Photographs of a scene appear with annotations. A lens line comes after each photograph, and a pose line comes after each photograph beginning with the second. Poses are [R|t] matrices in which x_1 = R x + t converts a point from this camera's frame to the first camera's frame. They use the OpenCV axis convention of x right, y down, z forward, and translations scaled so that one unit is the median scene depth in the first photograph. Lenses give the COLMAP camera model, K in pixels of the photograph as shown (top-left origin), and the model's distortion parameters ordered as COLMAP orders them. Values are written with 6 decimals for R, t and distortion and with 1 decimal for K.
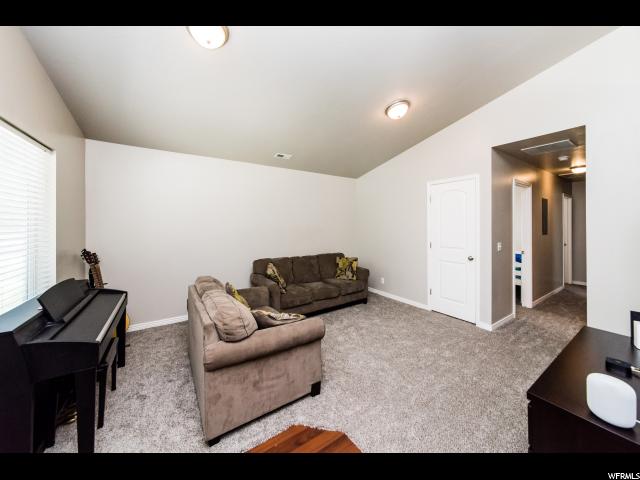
lens RADIAL K [[229.1, 0, 319.1], [0, 229.1, 223.3], [0, 0, 1]] dist [-0.000240, -0.000021]
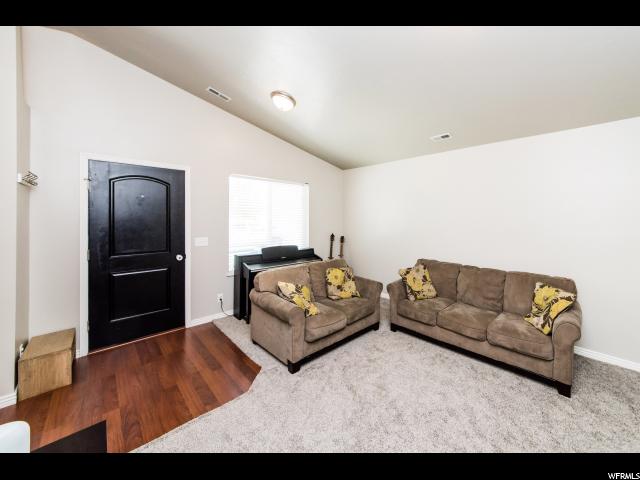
lens RADIAL K [[252.8, 0, 371.5], [0, 252.8, 220.4], [0, 0, 1]] dist [-0.000434, -0.000047]
pose [[0.252430, 0.005590, -0.967599, 0.661967], [-0.004040, 0.999981, 0.004723, -0.002073], [0.967607, 0.002717, 0.252447, 0.549708]]
